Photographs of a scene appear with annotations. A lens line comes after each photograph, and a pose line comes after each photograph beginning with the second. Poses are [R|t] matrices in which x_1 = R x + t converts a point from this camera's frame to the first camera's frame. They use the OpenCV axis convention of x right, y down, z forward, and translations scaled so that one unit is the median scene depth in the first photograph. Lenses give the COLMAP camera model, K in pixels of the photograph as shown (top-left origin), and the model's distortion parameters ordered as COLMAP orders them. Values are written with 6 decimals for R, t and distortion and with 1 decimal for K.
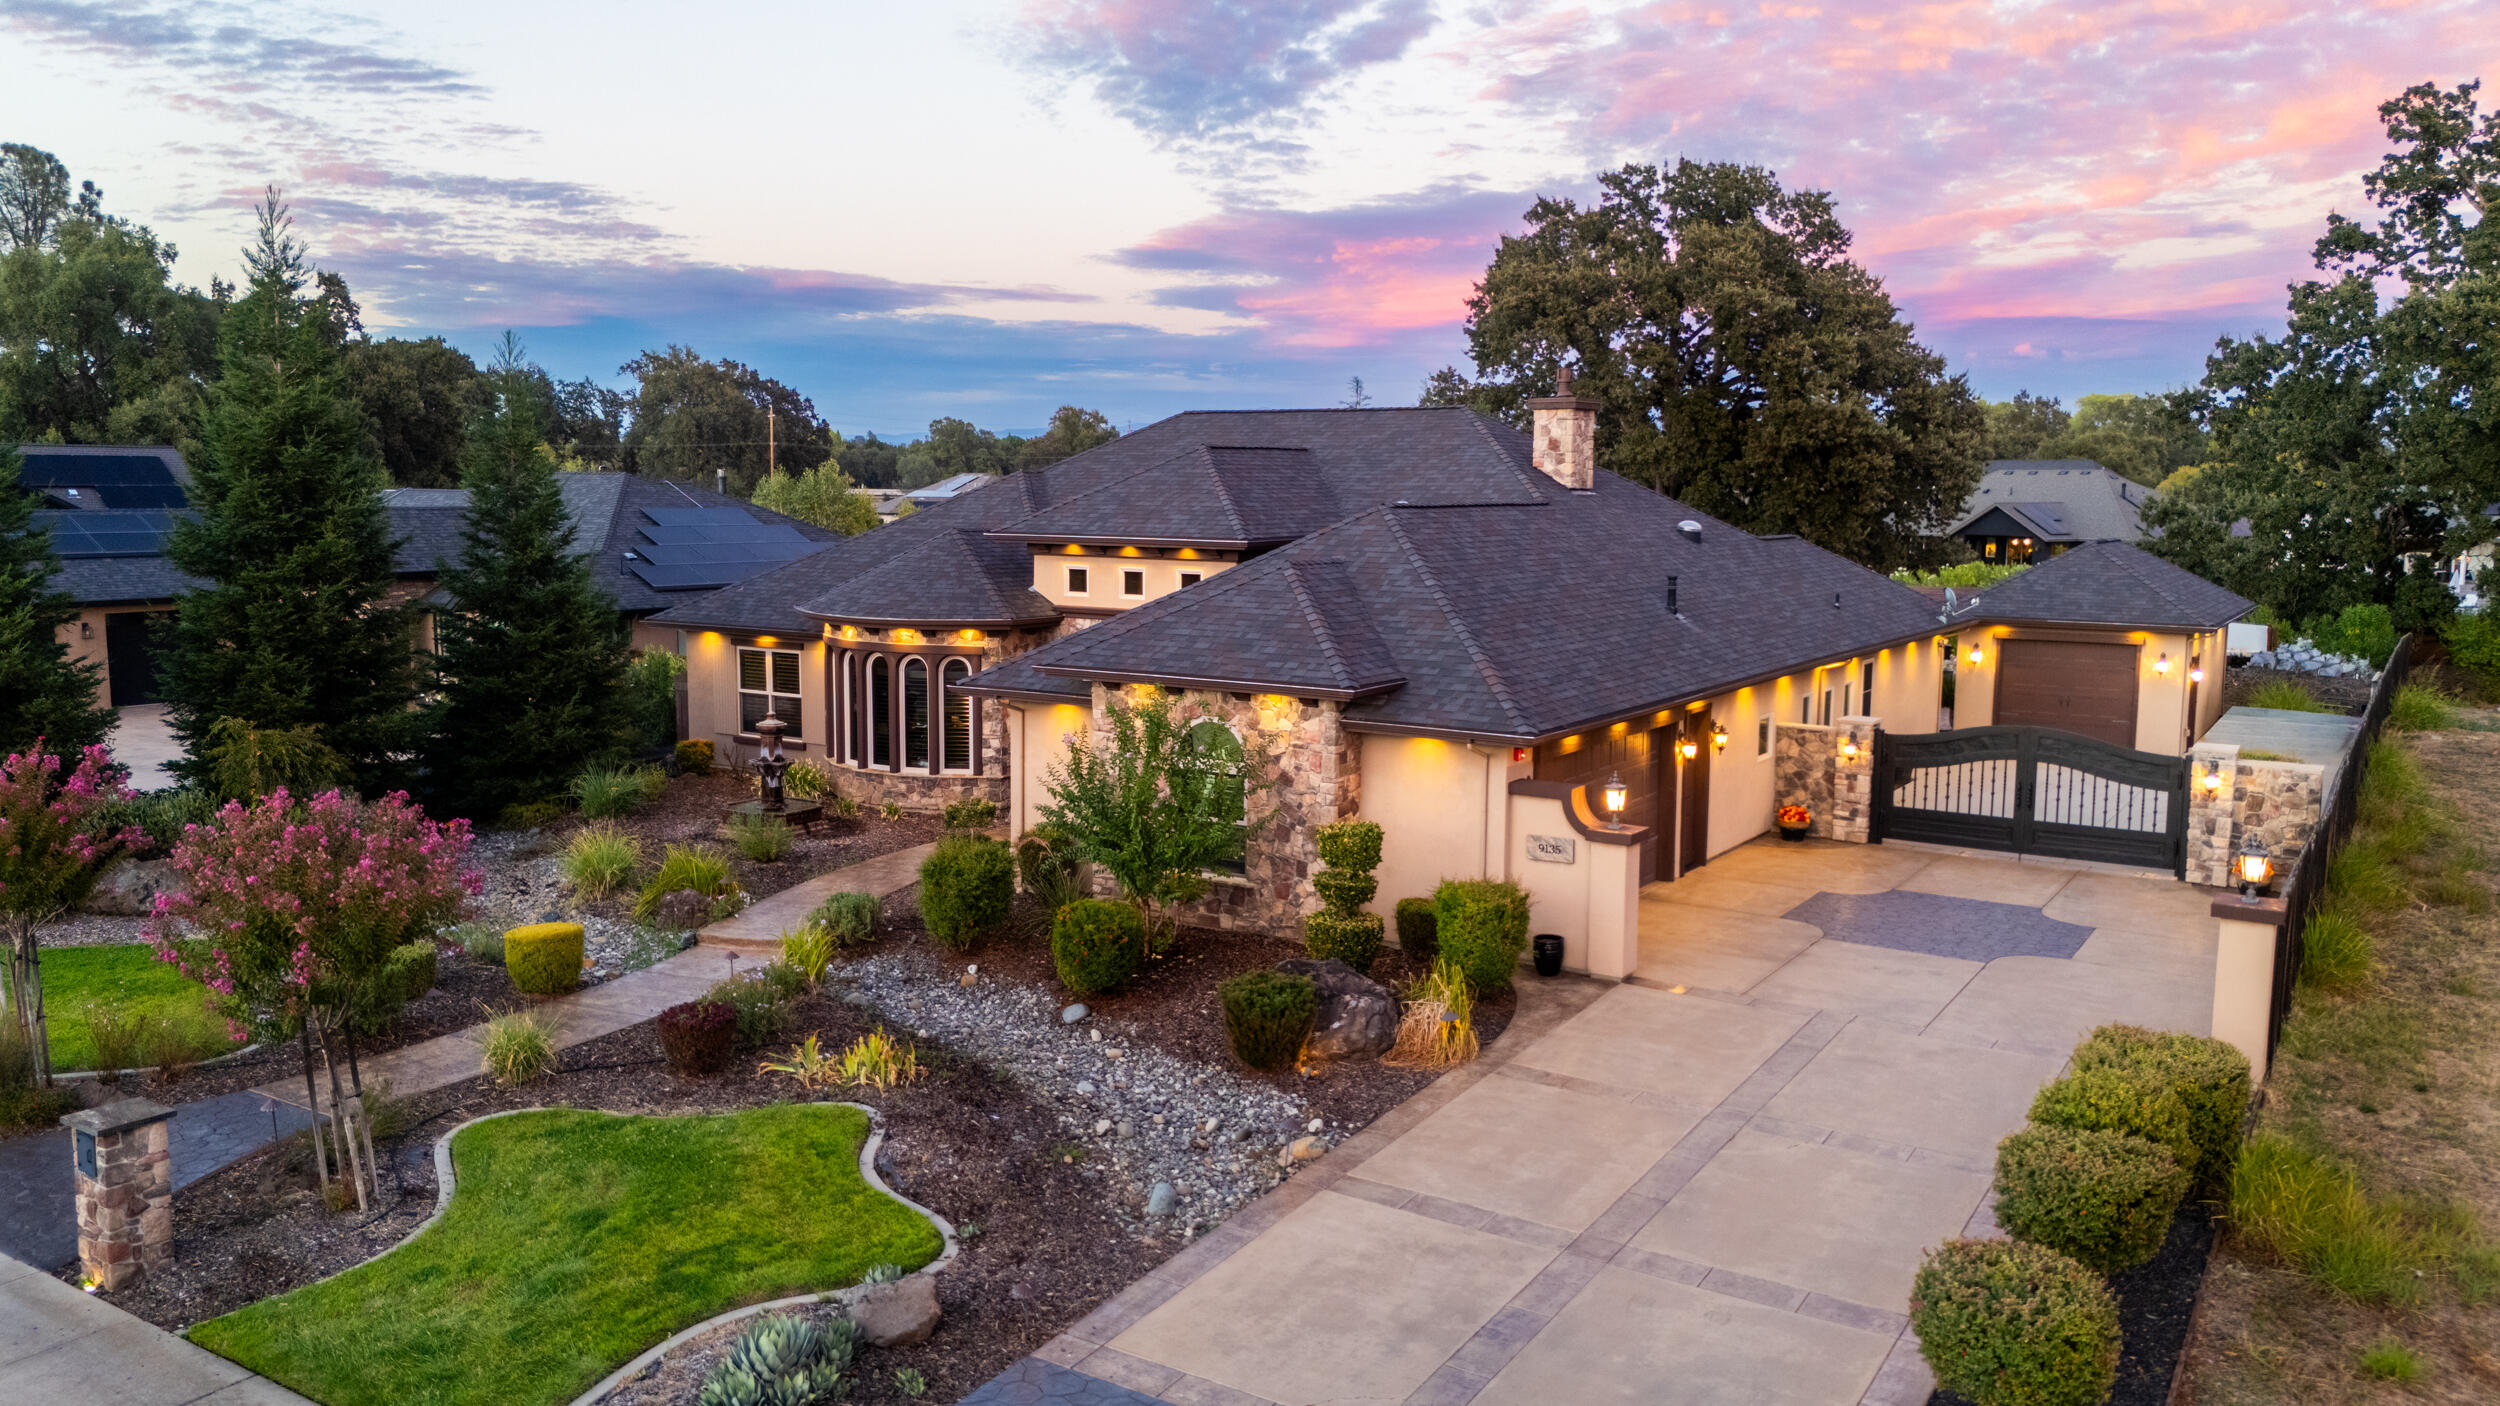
lens RADIAL K [[1819.3, 0, 1250.0], [0, 1819.3, 703.0], [0, 0, 1]] dist [0.065636, -0.069311]
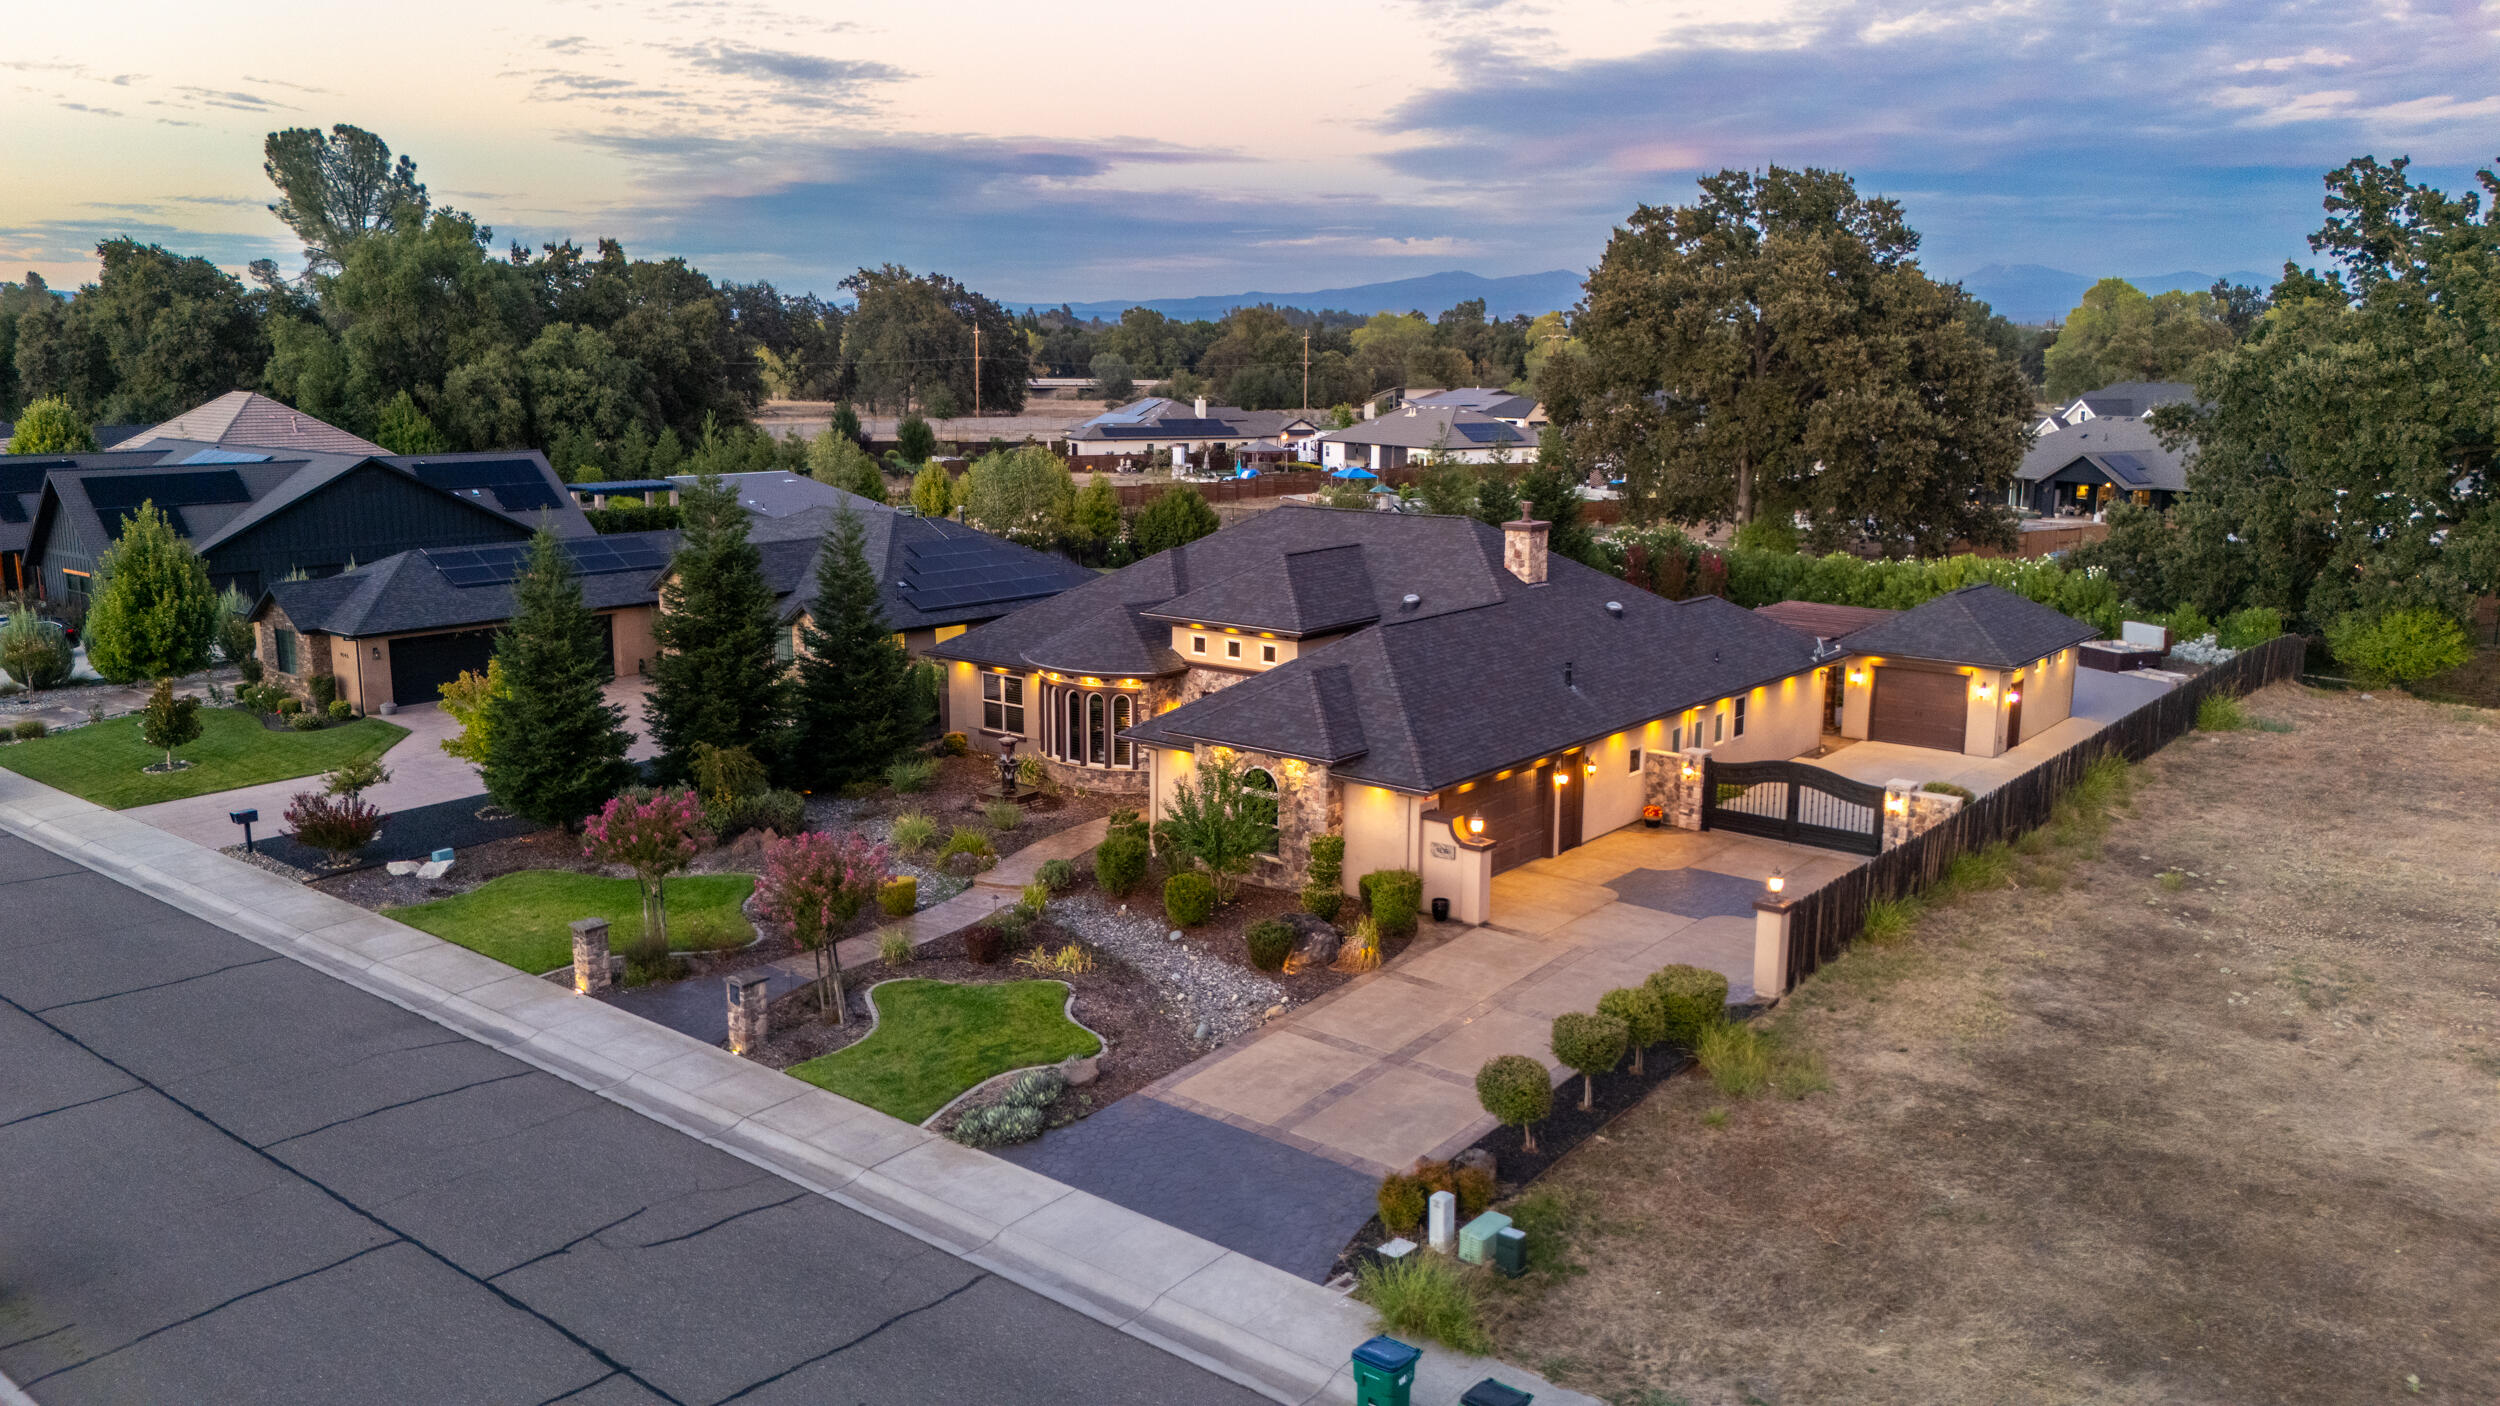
lens RADIAL K [[1828.5, 0, 1250.0], [0, 1828.5, 703.0], [0, 0, 1]] dist [0.124119, -0.186461]
pose [[0.994455, 0.016971, -0.103782, 0.129146], [-0.009185, 0.997138, 0.075049, -0.158743], [0.104758, -0.073679, 0.991765, -0.635759]]
